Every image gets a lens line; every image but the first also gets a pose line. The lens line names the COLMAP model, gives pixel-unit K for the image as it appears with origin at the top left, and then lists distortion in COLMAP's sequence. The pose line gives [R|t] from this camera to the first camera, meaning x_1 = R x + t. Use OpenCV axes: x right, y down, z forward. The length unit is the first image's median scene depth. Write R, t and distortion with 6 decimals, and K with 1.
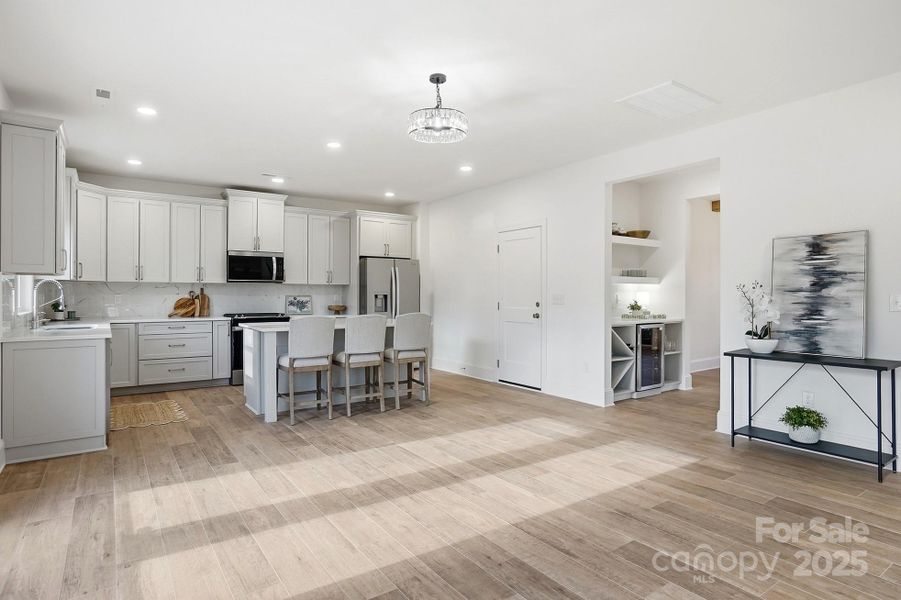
lens RADIAL K [[492.1, 0, 448.9], [0, 492.1, 295.9], [0, 0, 1]] dist [-0.003315, -0.000458]
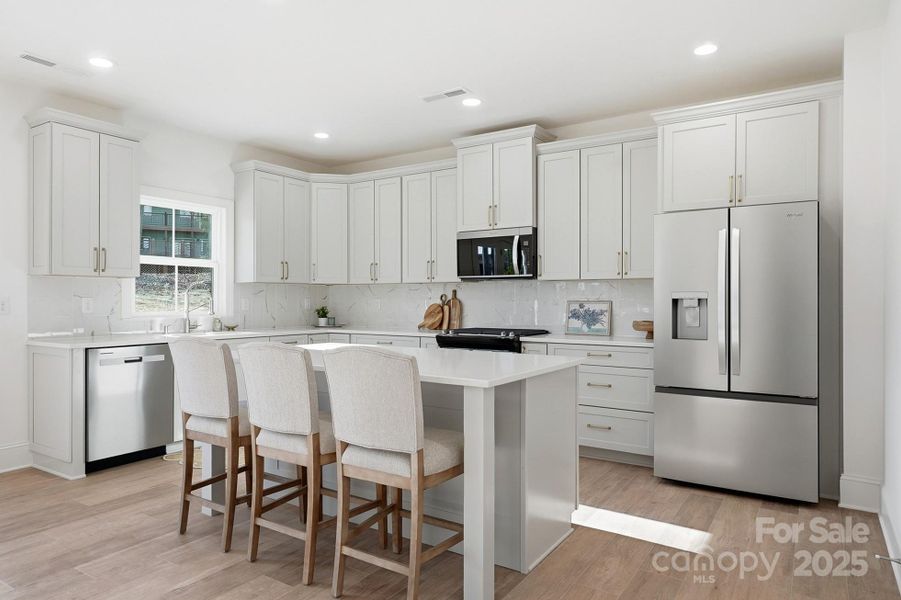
lens RADIAL K [[568.4, 0, 447.2], [0, 568.4, 301.9], [0, 0, 1]] dist [0.005759, 0.001875]
pose [[0.373493, 0.001888, -0.927631, 0.256681], [-0.003405, 0.999994, 0.000664, 0.001036], [0.927627, 0.002911, 0.373497, 0.691172]]
